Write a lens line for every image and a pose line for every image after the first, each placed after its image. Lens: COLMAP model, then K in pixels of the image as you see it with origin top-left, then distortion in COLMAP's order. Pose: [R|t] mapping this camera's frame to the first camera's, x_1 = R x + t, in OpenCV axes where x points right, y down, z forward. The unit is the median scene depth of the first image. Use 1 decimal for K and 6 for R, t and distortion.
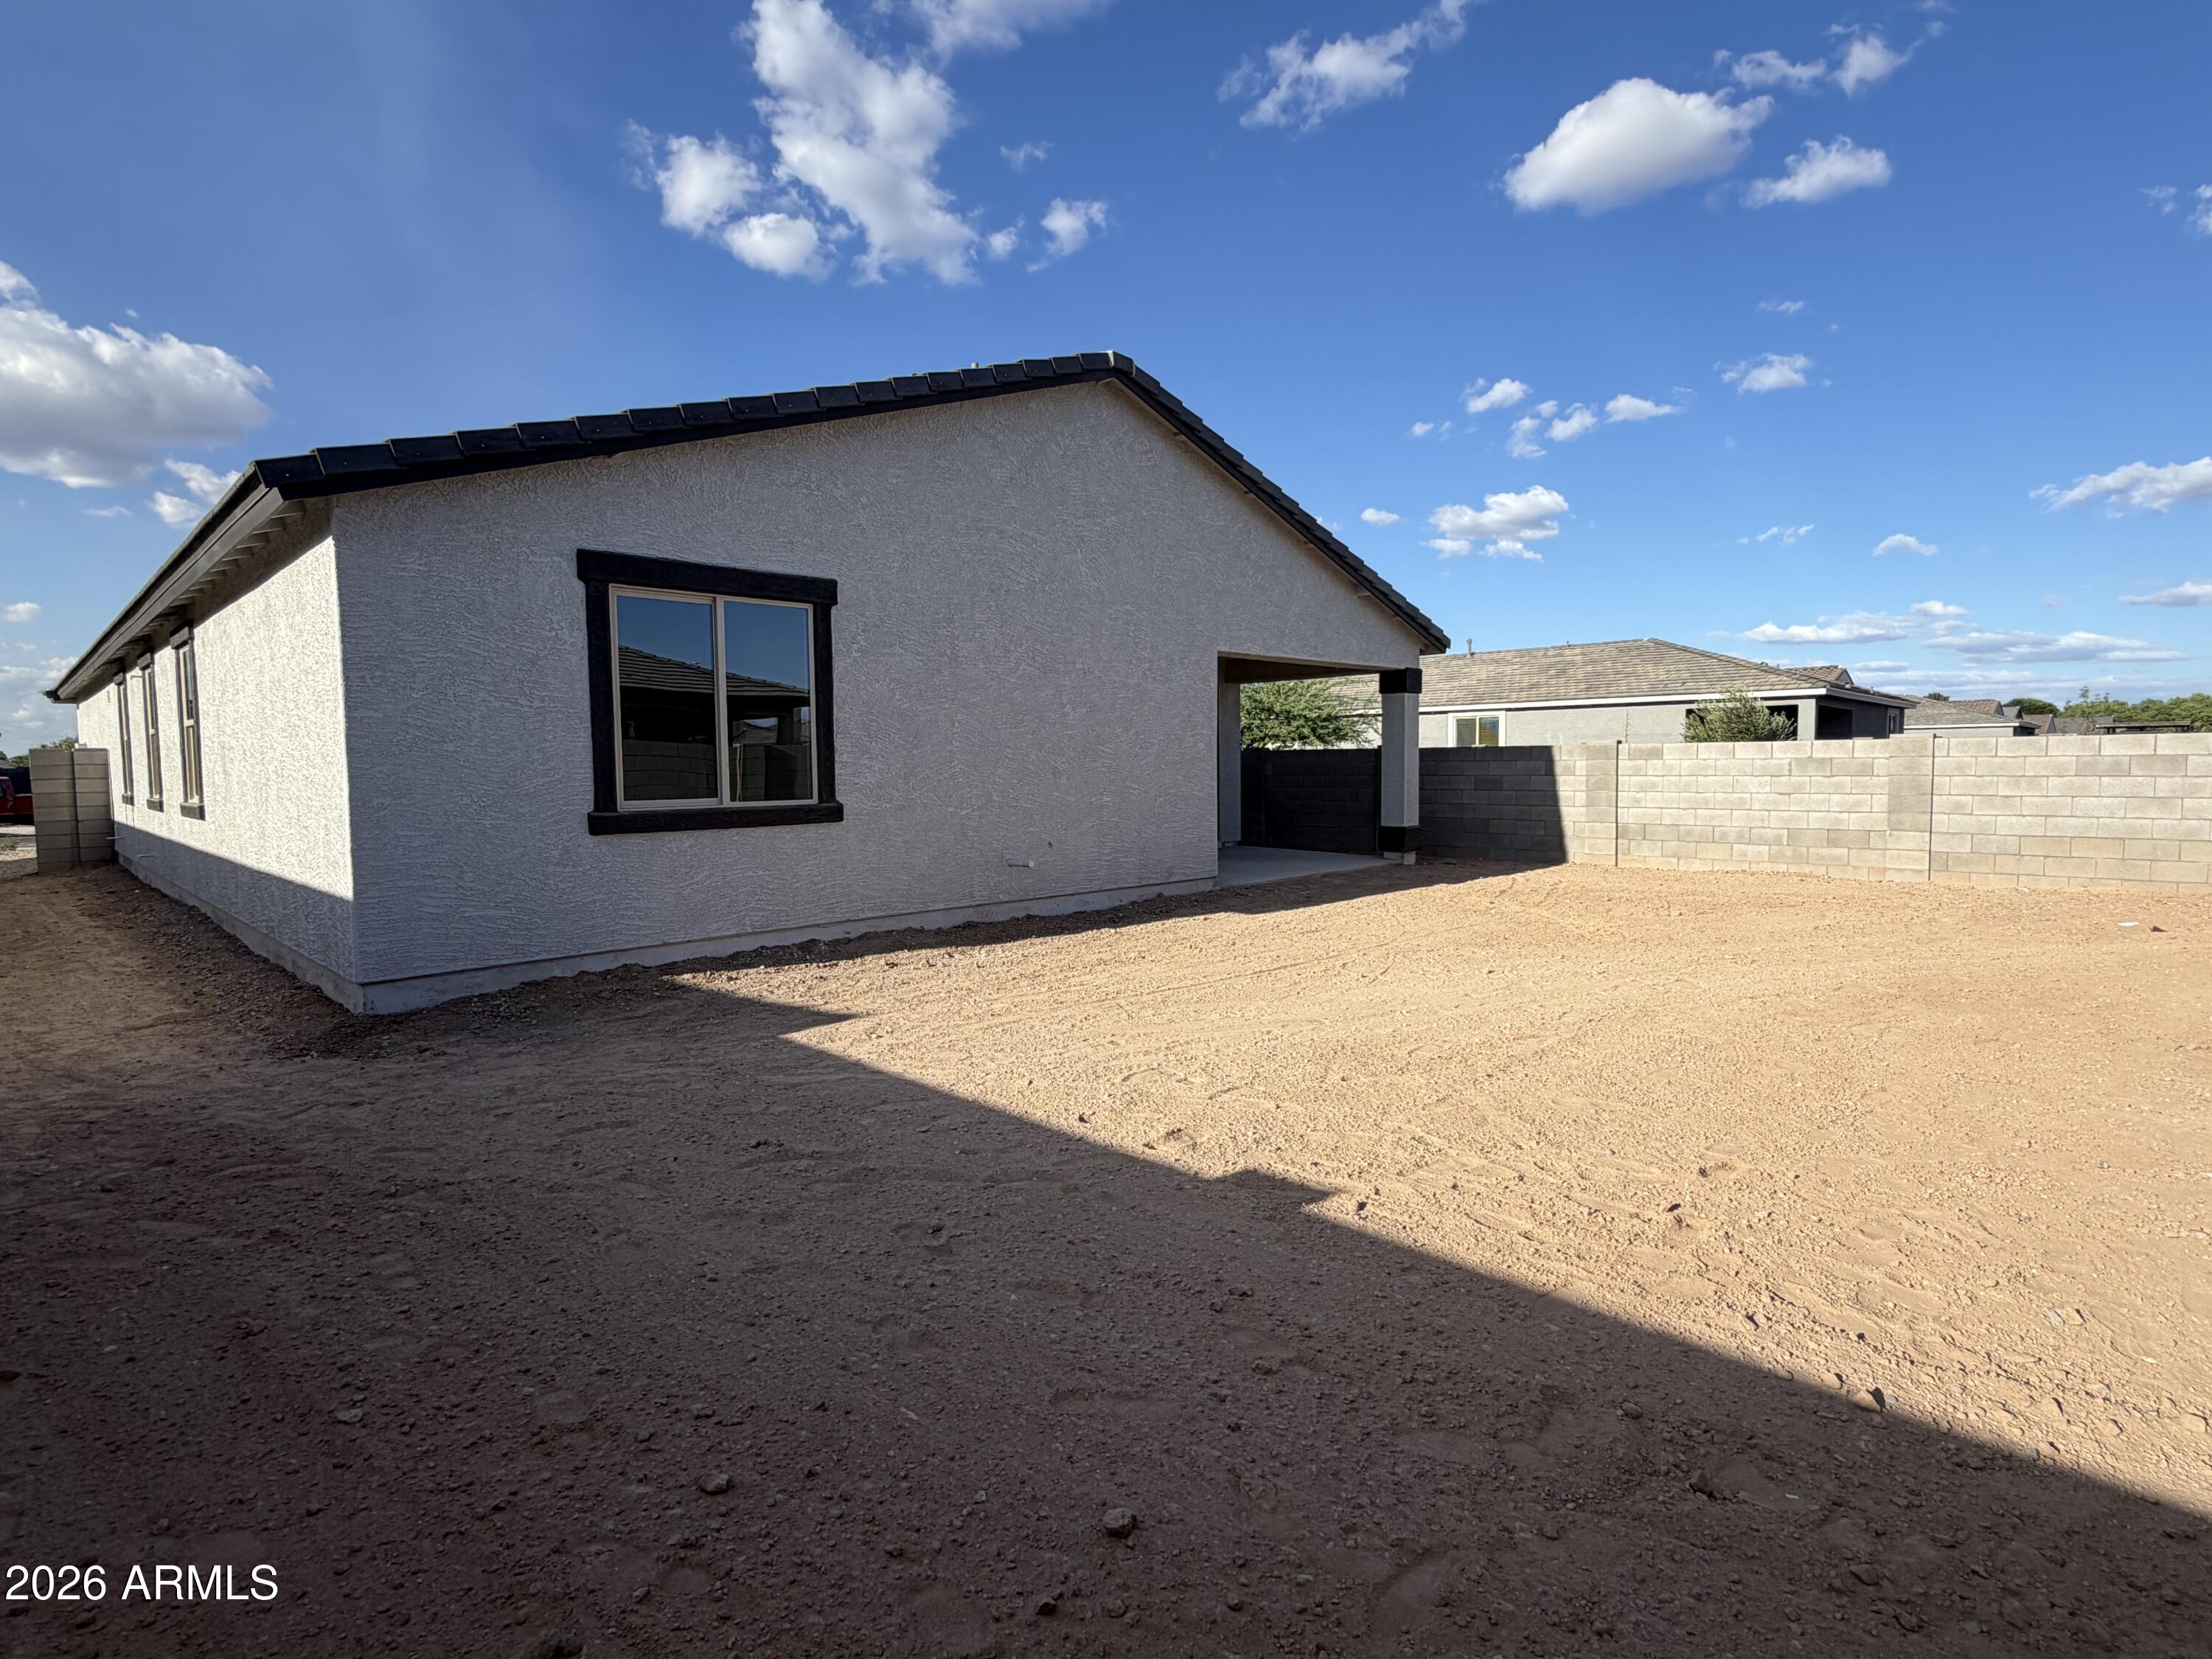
lens RADIAL K [[1112.8, 0, 1106.6], [0, 1112.8, 829.2], [0, 0, 1]] dist [-0.002036, -0.000403]
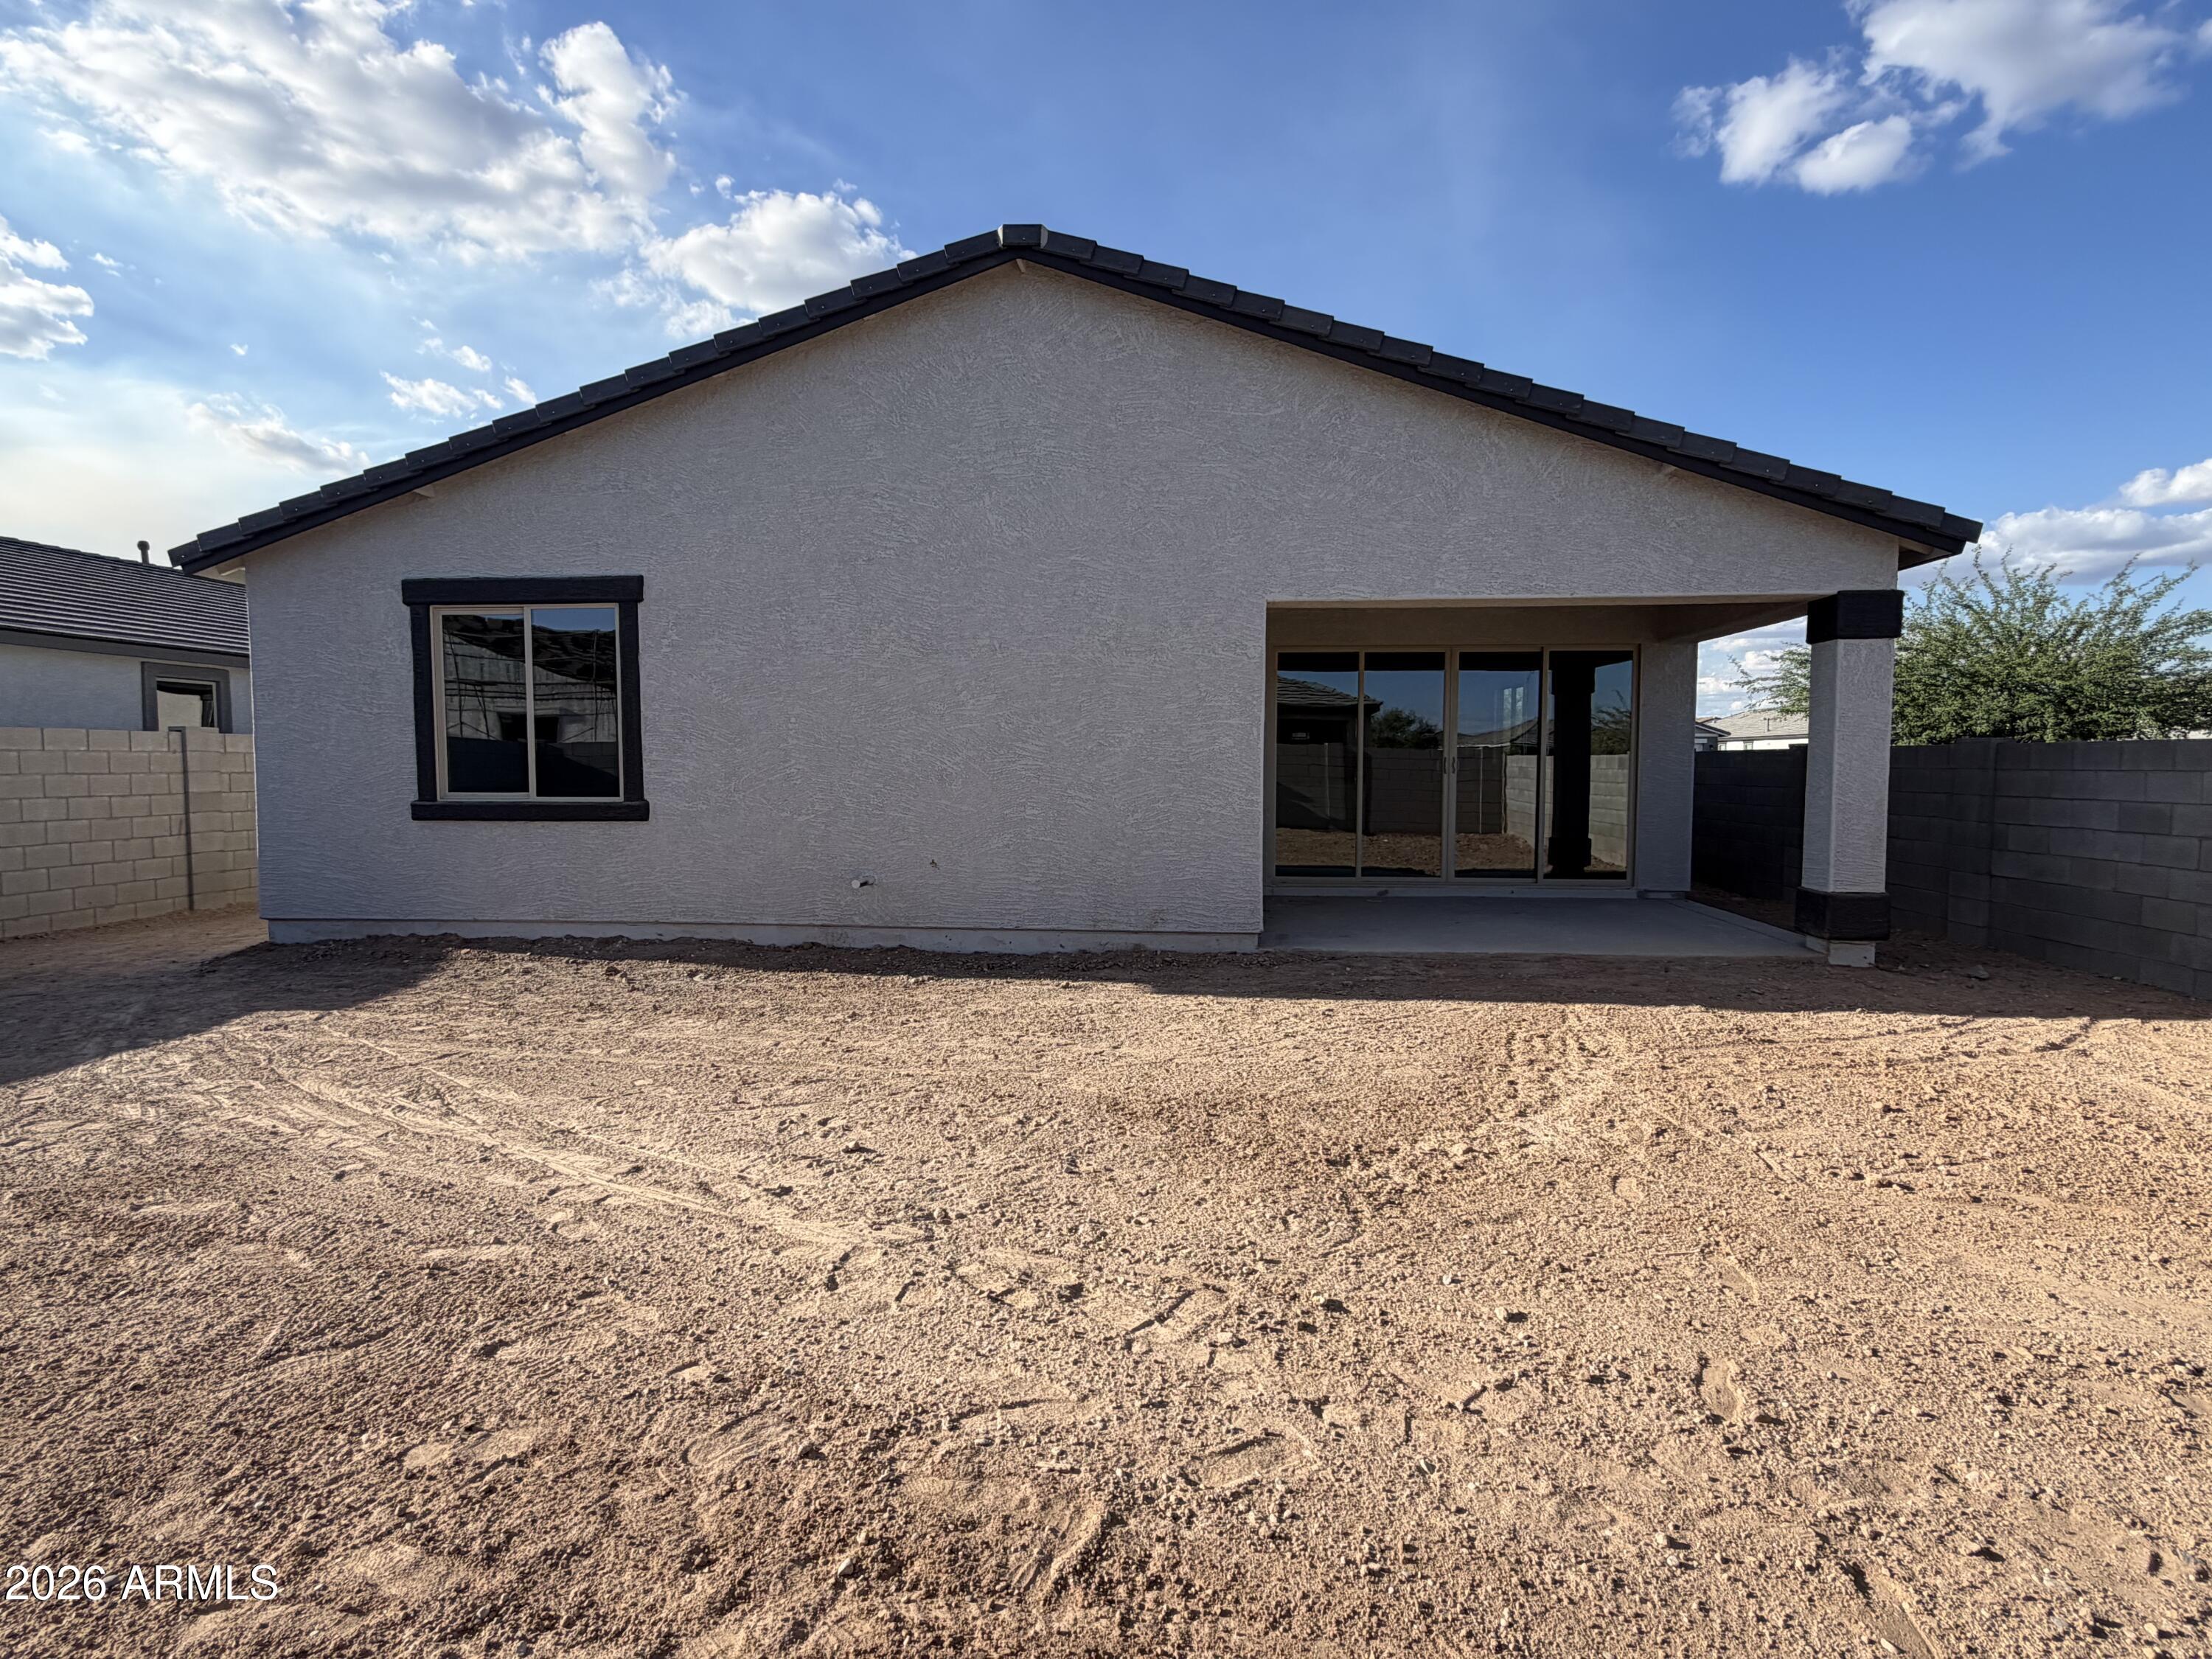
lens RADIAL K [[1112.8, 0, 1106.6], [0, 1112.8, 829.2], [0, 0, 1]] dist [-0.002036, -0.000403]
pose [[0.640138, 0.056238, -0.766199, 0.712704], [-0.054049, 0.998143, 0.028106, -0.045186], [0.766356, 0.023420, 0.641989, 0.623262]]
